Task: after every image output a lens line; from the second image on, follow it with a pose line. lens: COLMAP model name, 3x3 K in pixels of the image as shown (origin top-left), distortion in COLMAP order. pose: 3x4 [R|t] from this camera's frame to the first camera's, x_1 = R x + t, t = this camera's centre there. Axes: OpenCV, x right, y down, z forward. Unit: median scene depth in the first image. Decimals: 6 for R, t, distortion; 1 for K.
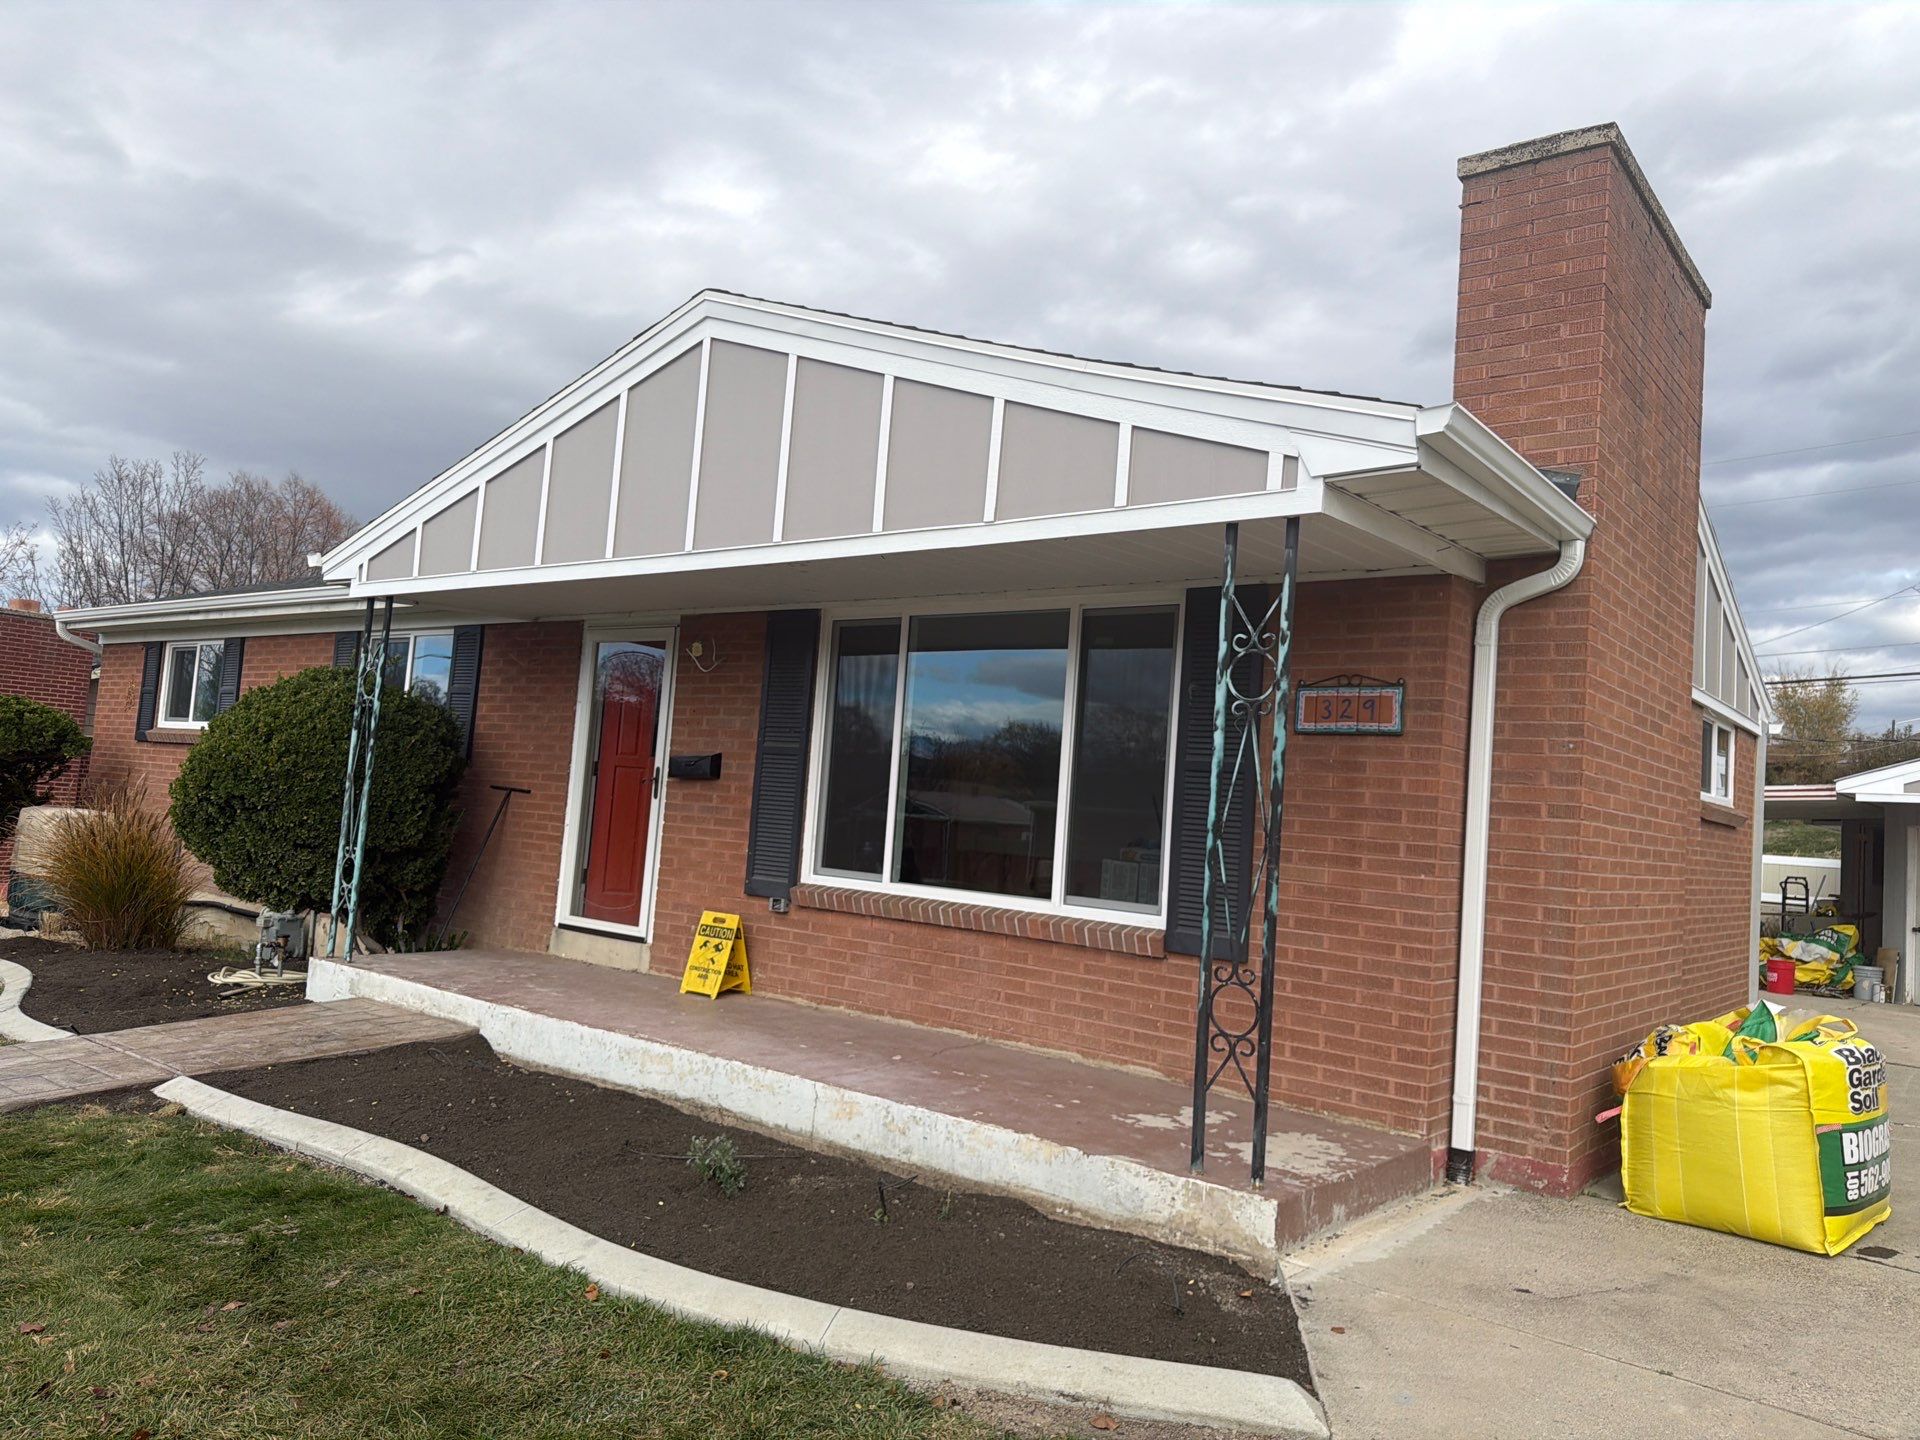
lens RADIAL K [[1341.2, 0, 963.3], [0, 1341.2, 705.9], [0, 0, 1]] dist [0.088498, -0.091211]
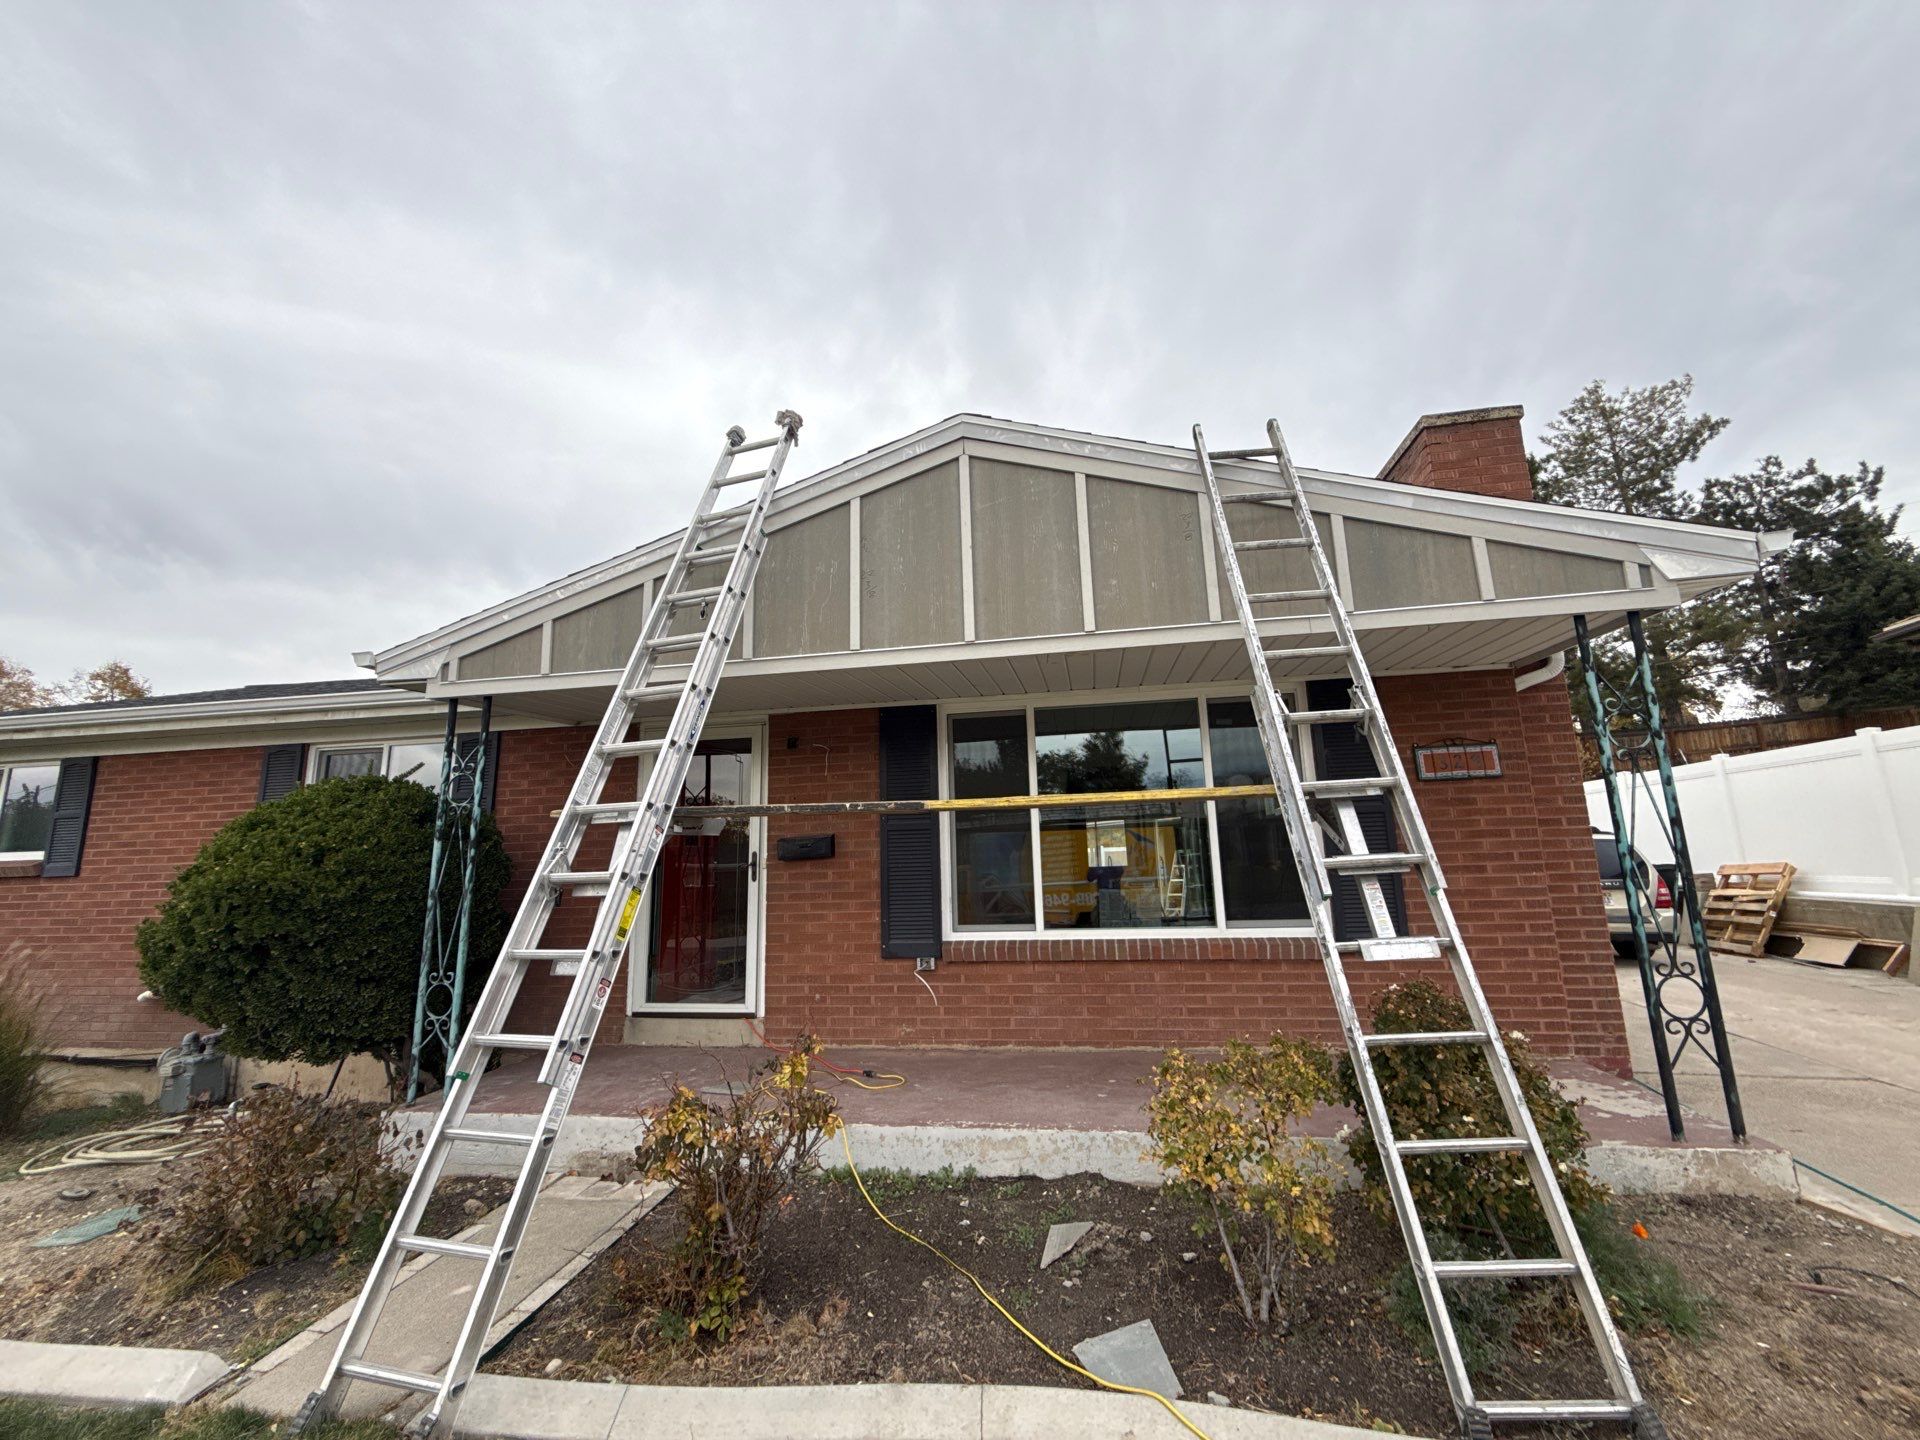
lens RADIAL K [[765.8, 0, 959.0], [0, 765.8, 713.2], [0, 0, 1]] dist [-0.001881, 0.003278]
pose [[0.872327, -0.005759, 0.488889, -0.454974], [0.053726, 0.995004, -0.084142, -0.007024], [-0.485962, 0.099665, 0.868279, 0.430546]]
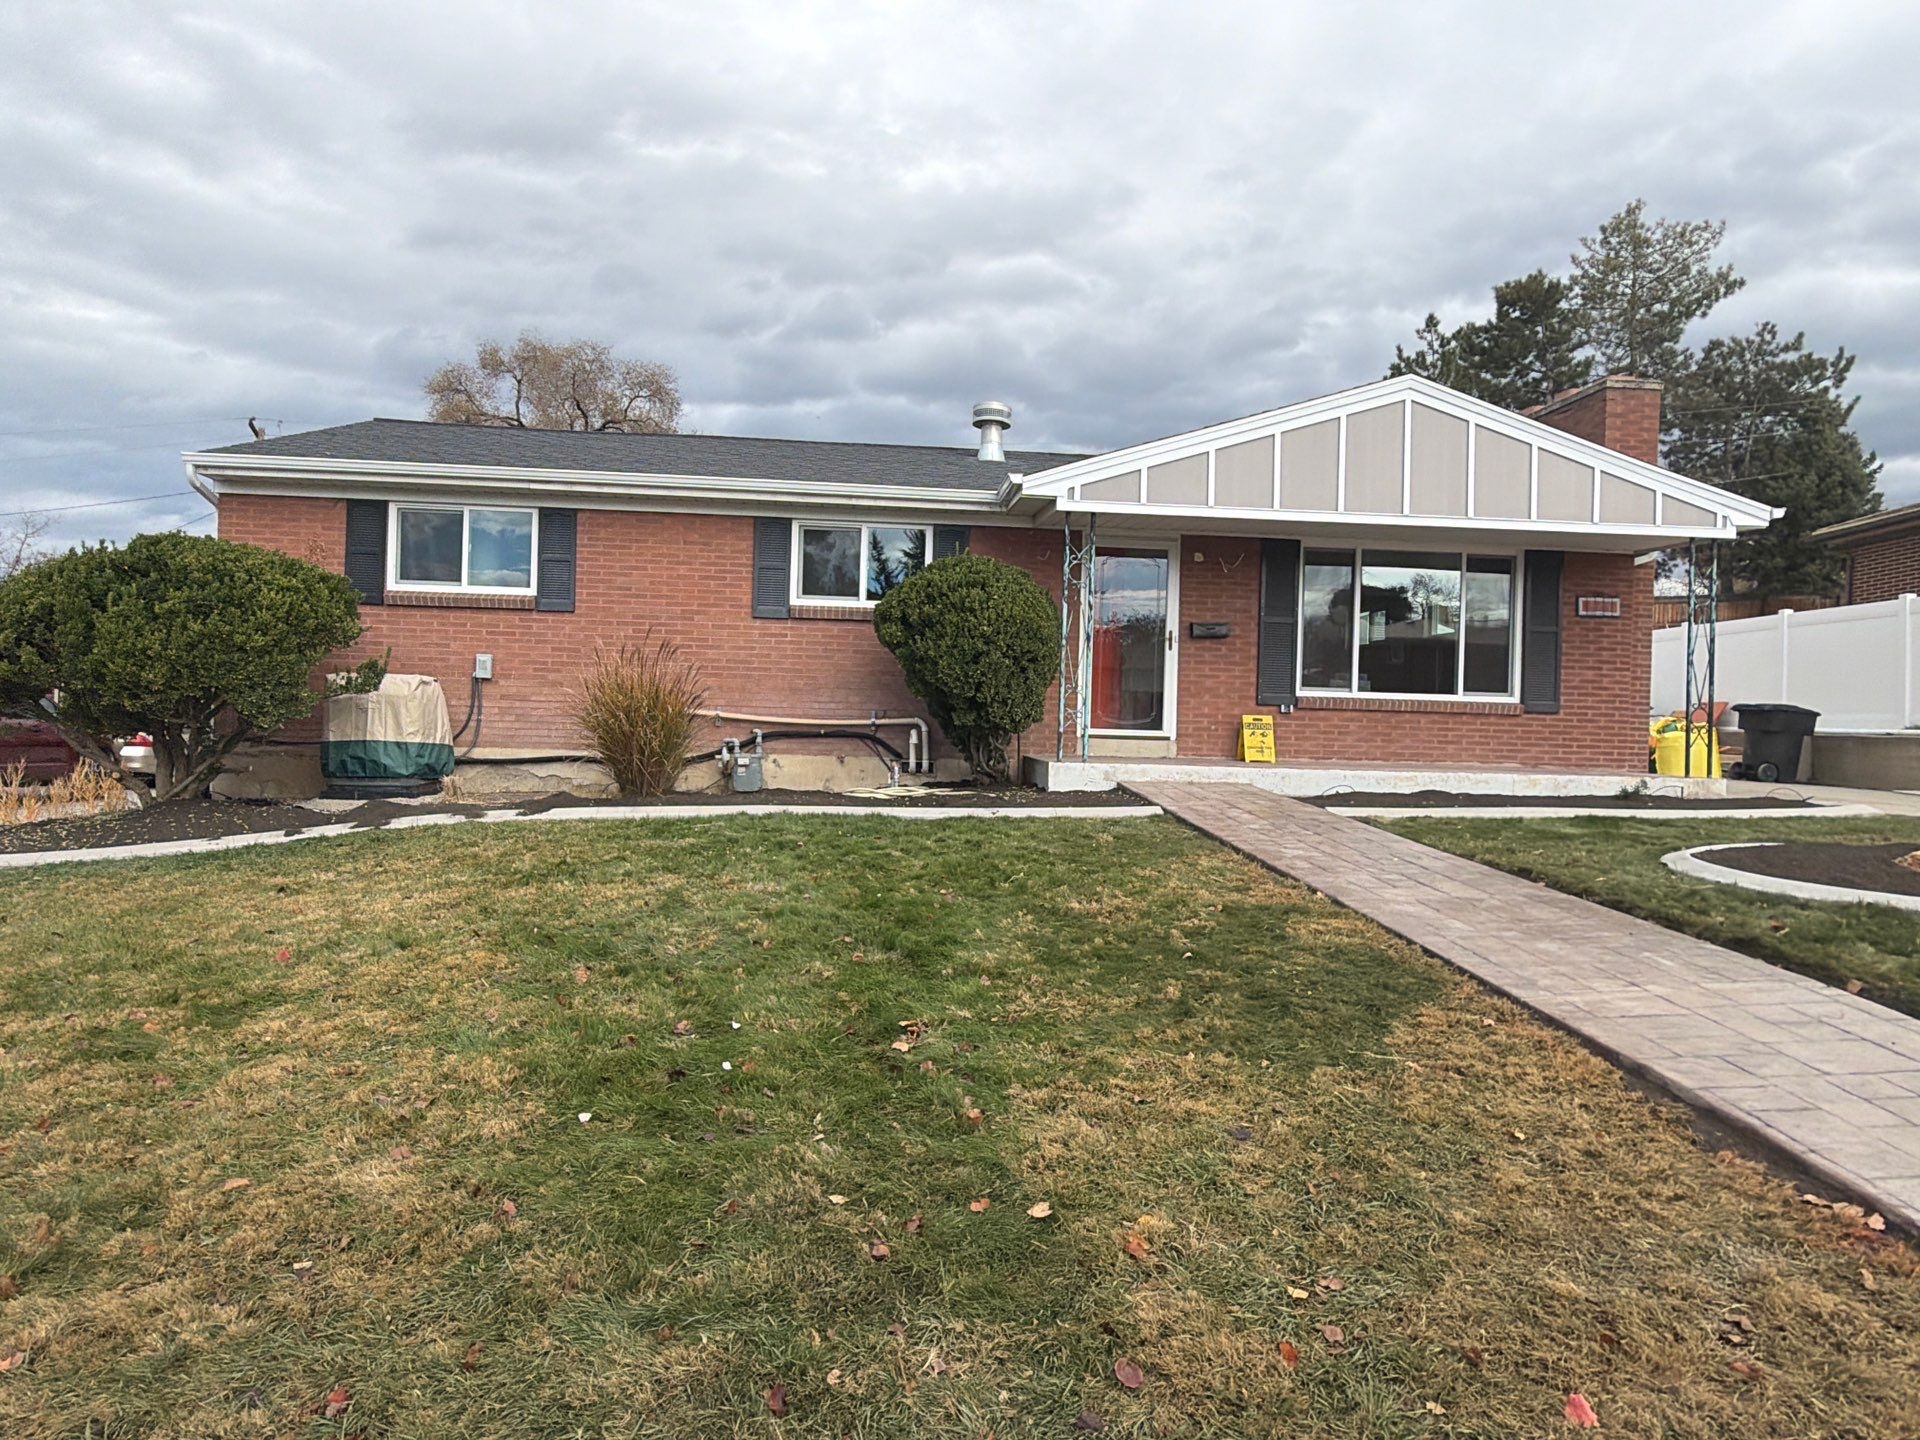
lens RADIAL K [[1320.8, 0, 829.8], [0, 1320.8, 762.1], [0, 0, 1]] dist [0.008803, 0.005540]
pose [[0.719974, -0.063088, 0.691128, -1.892897], [-0.029162, 0.992230, 0.120953, 0.026018], [-0.693389, -0.107237, 0.712539, 0.178848]]
